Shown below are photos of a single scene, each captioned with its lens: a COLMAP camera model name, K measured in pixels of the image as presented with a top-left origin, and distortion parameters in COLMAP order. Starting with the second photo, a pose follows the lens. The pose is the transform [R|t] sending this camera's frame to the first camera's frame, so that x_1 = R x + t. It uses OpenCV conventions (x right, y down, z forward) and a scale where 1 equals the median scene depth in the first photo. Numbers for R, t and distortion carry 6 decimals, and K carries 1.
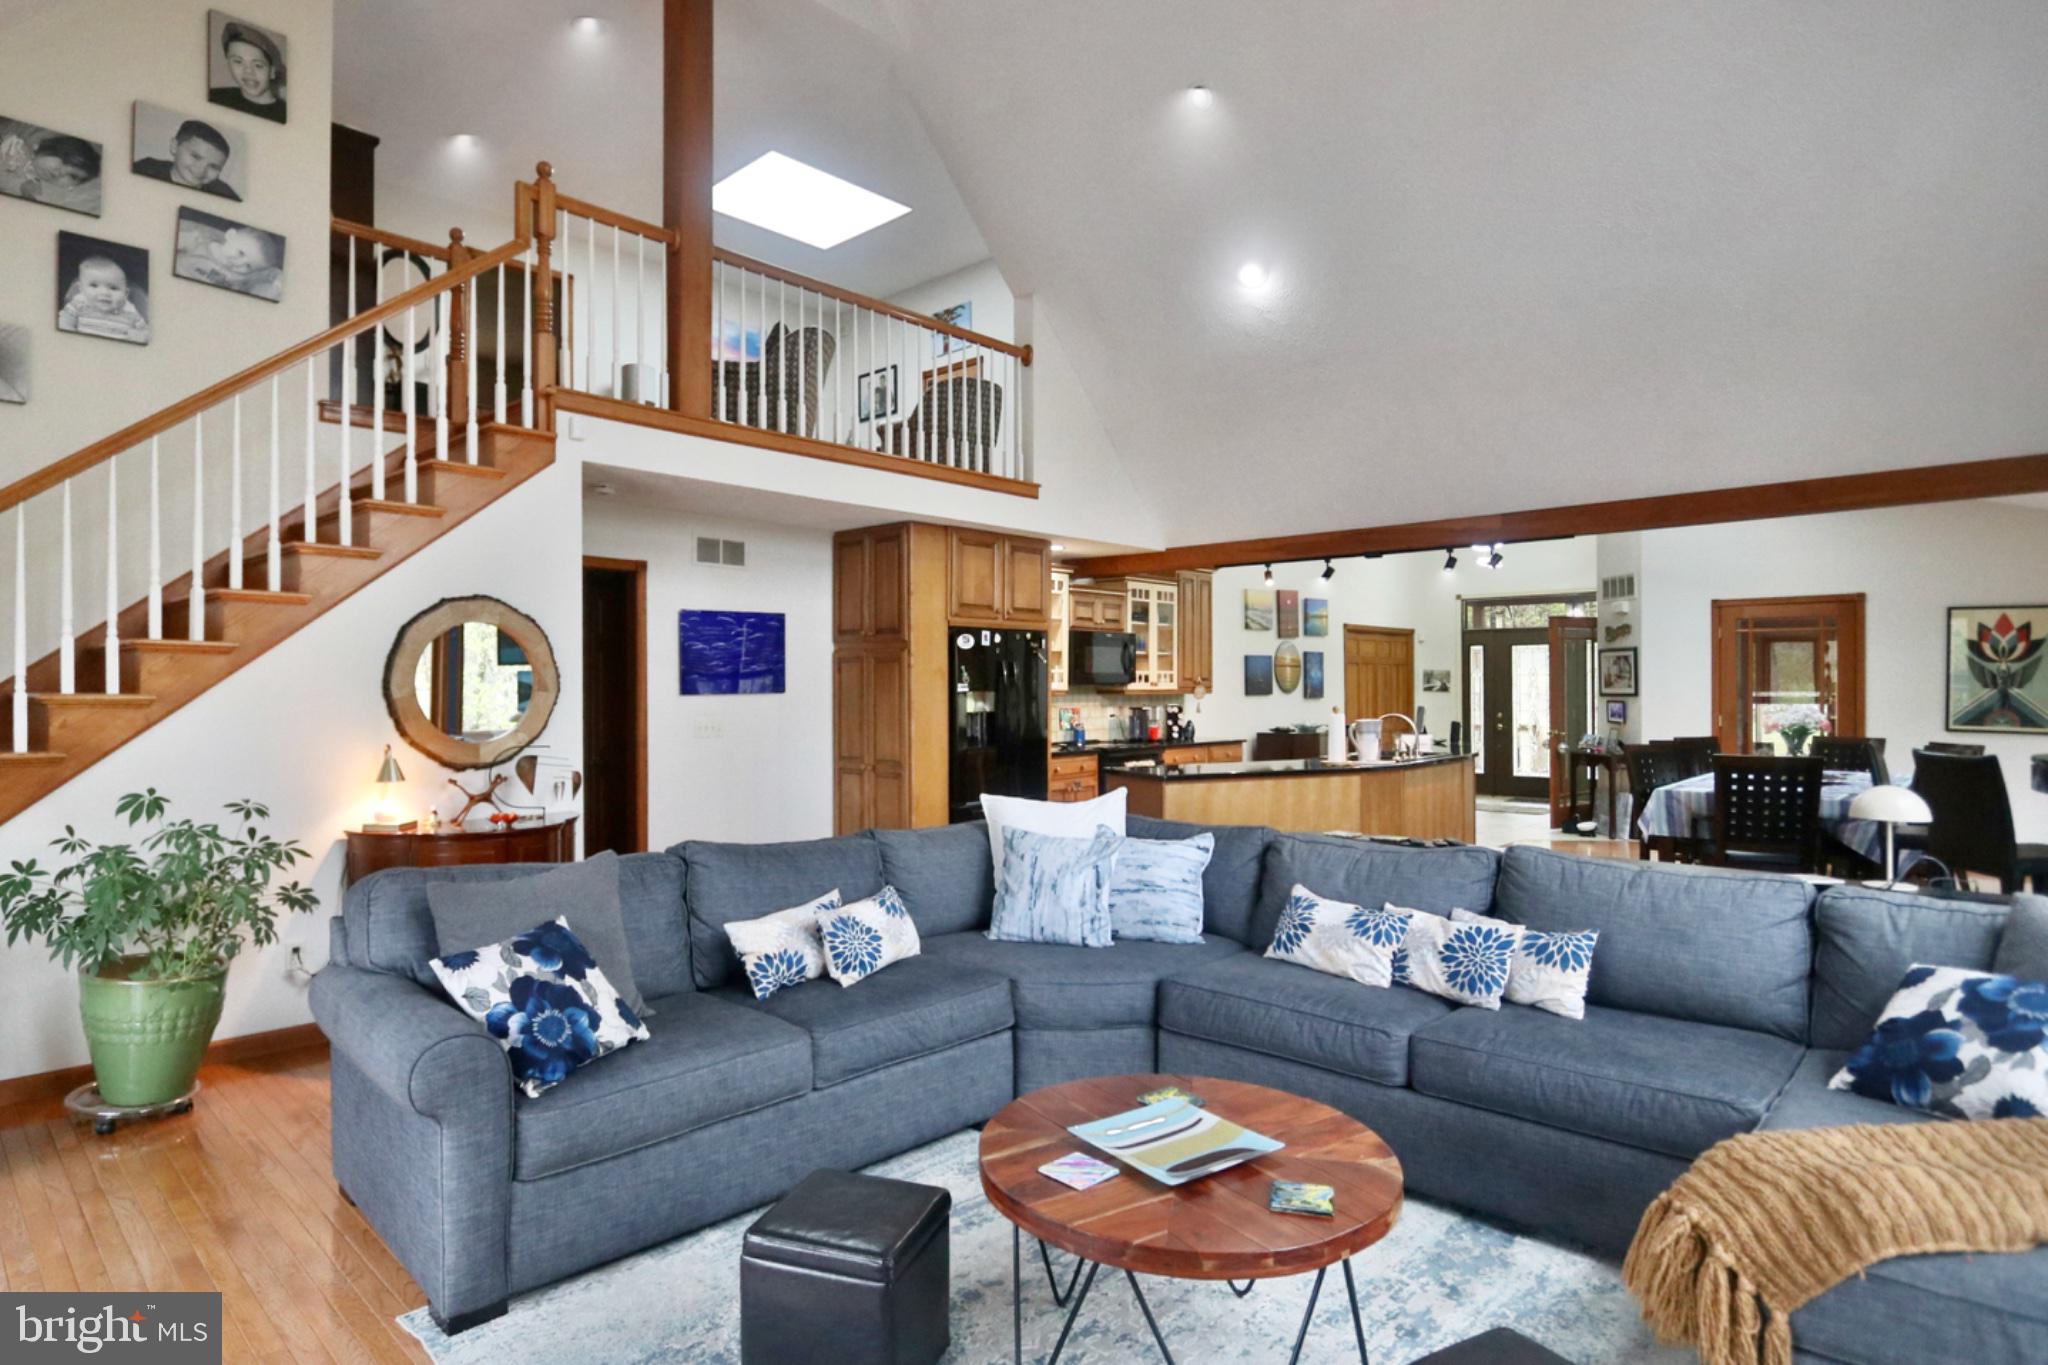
lens RADIAL K [[1071.5, 0, 1024.0], [0, 1071.5, 682.5], [0, 0, 1]] dist [0.004459, 0.000924]
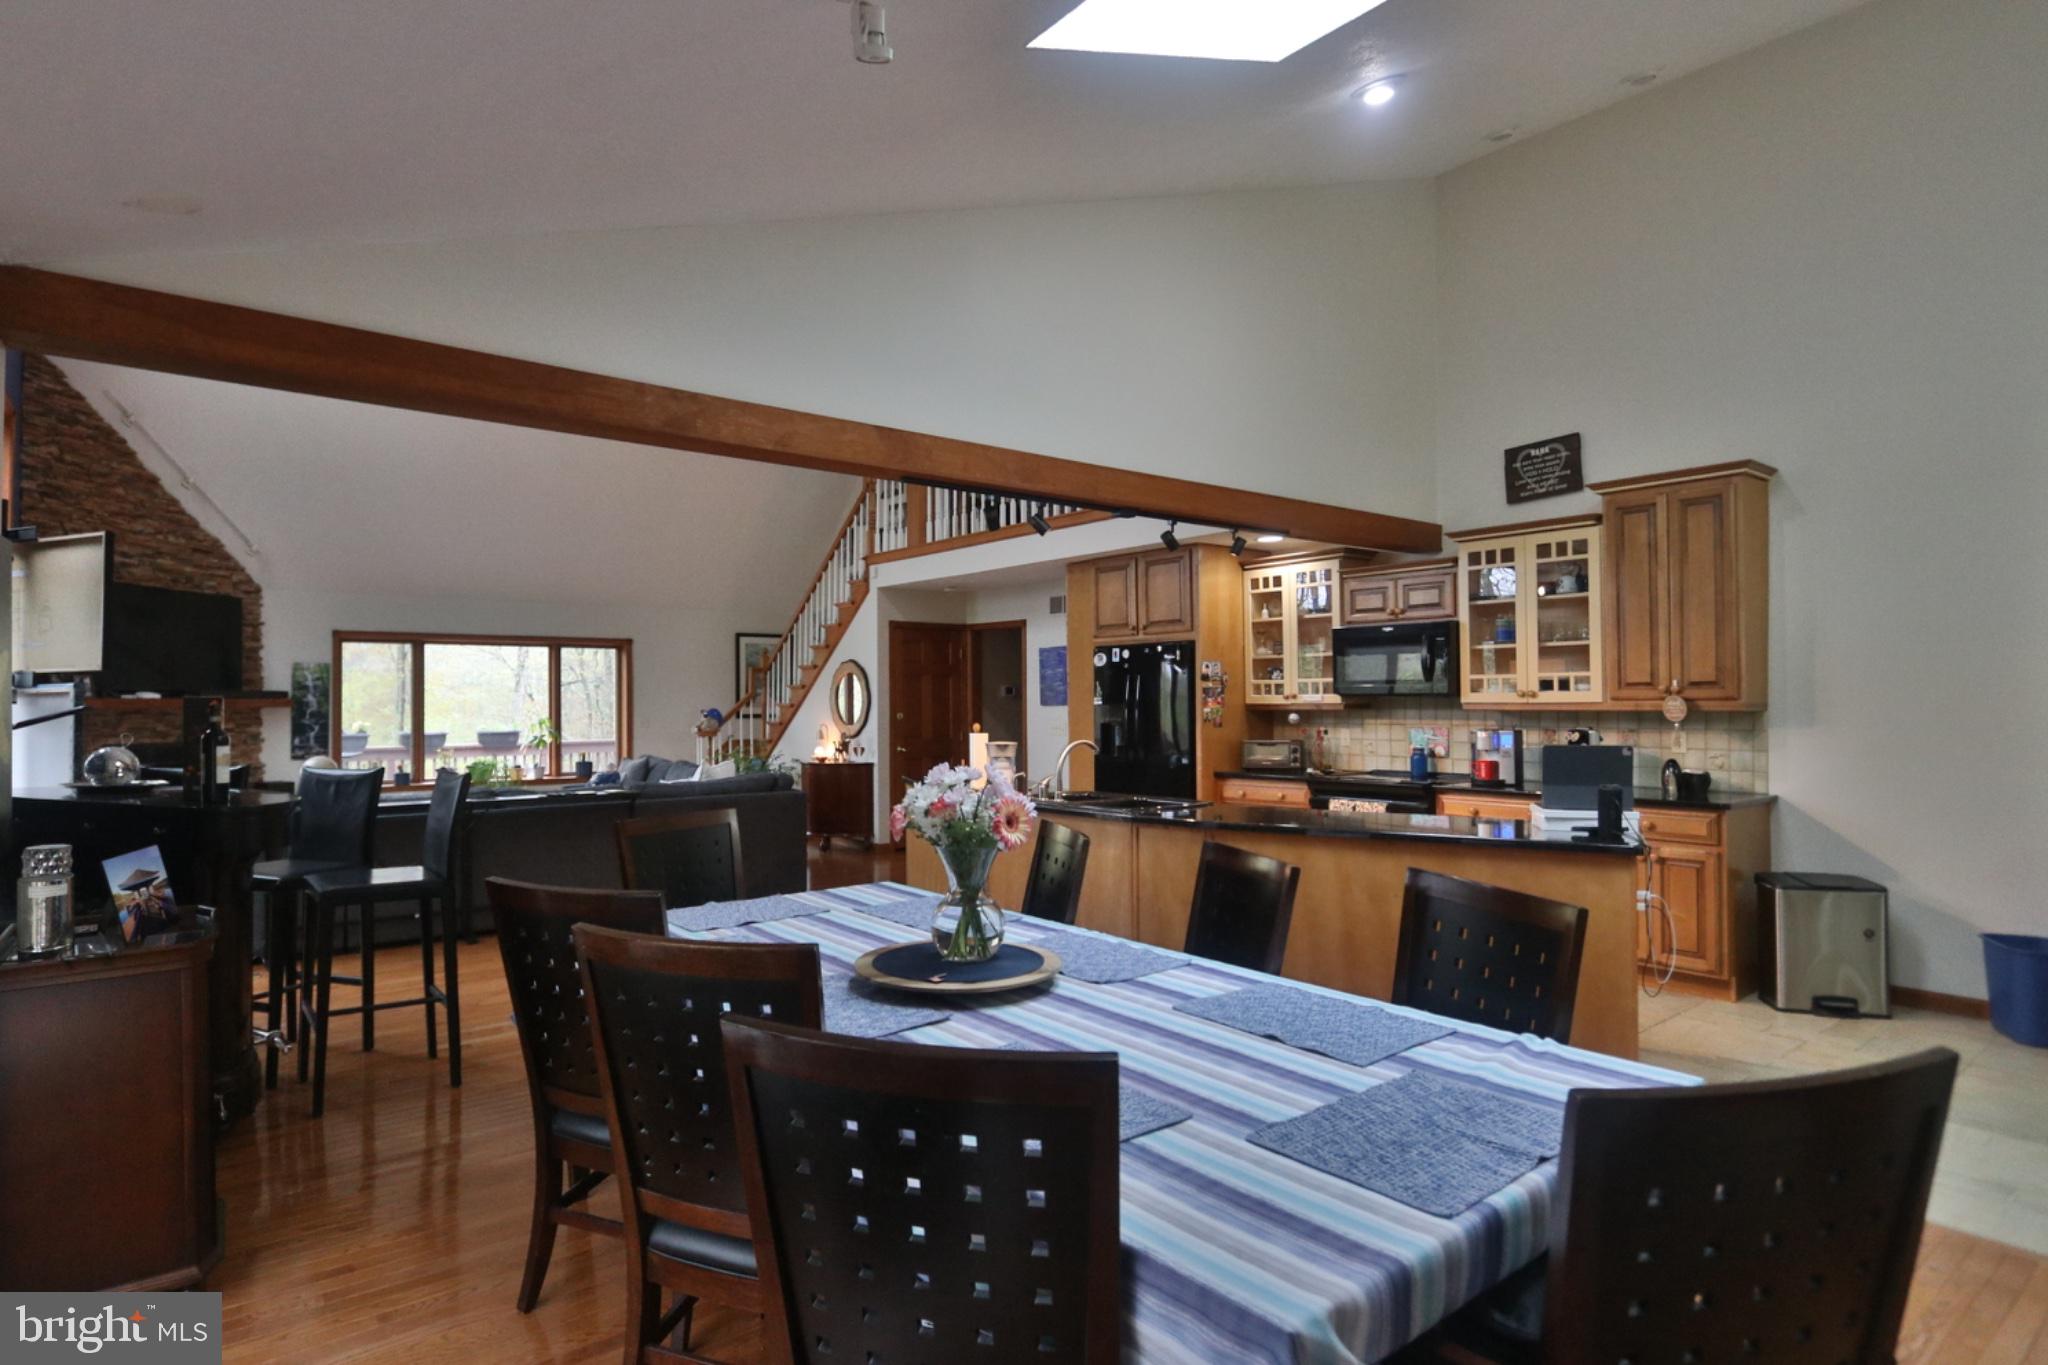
lens RADIAL K [[1071.5, 0, 1024.0], [0, 1071.5, 682.5], [0, 0, 1]] dist [0.004459, 0.000924]
pose [[-0.125345, -0.009353, -0.992069, 0.791027], [0.012319, 0.999864, -0.010982, -0.002381], [0.992037, -0.013598, -0.125212, 0.793444]]
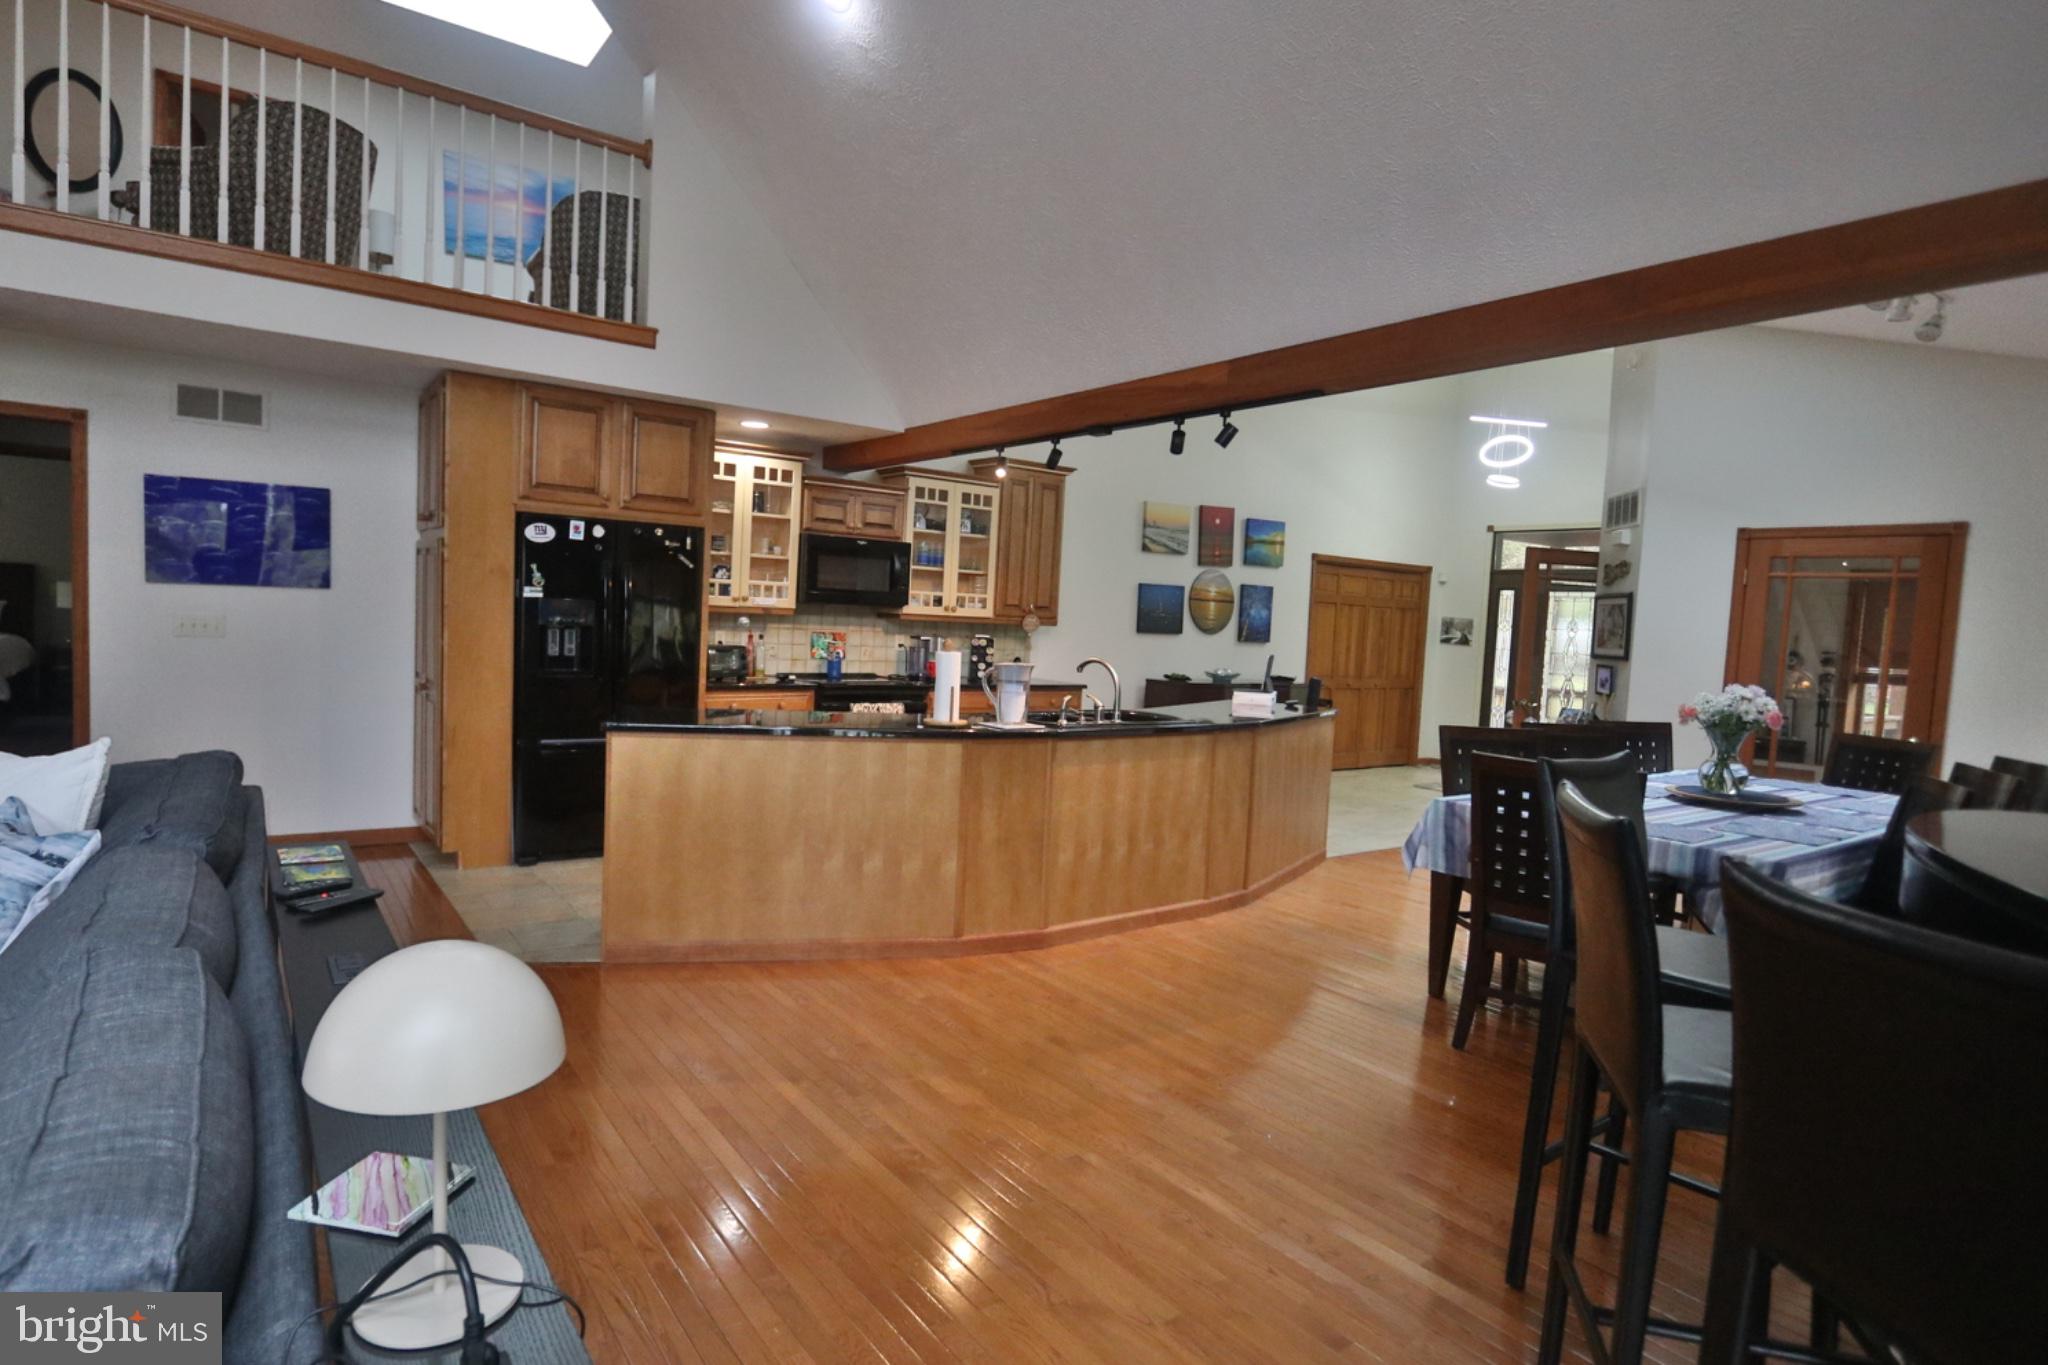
lens RADIAL K [[1038.0, 0, 1000.8], [0, 1038.0, 685.7], [0, 0, 1]] dist [-0.002492, 0.000447]
pose [[0.978411, 0.064431, -0.196370, 0.318245], [-0.051135, 0.996090, 0.072044, 0.000756], [0.200244, -0.060447, 0.977880, 0.244912]]
